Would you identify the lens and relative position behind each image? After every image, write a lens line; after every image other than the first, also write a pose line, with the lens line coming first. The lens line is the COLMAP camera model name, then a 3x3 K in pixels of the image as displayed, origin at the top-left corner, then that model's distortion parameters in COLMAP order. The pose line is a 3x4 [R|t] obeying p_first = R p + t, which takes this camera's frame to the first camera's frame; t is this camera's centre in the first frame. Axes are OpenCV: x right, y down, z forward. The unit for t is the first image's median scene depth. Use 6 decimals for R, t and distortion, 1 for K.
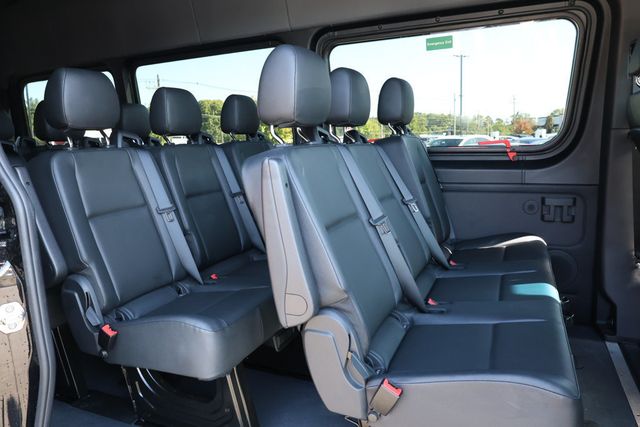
lens RADIAL K [[445.9, 0, 321.1], [0, 445.9, 215.0], [0, 0, 1]] dist [-0.006731, -0.002729]
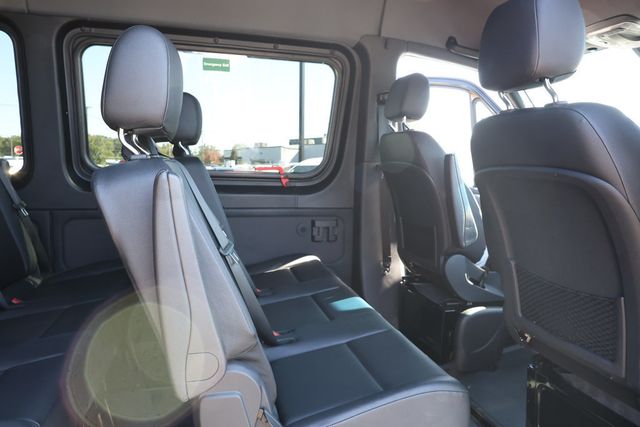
lens RADIAL K [[445.9, 0, 320.2], [0, 445.9, 213.6], [0, 0, 1]] dist [-0.006731, -0.002729]
pose [[0.784091, -0.017501, 0.620399, -0.170532], [0.057996, 0.997295, -0.045165, -0.004724], [-0.617931, 0.071394, 0.782985, 0.125577]]
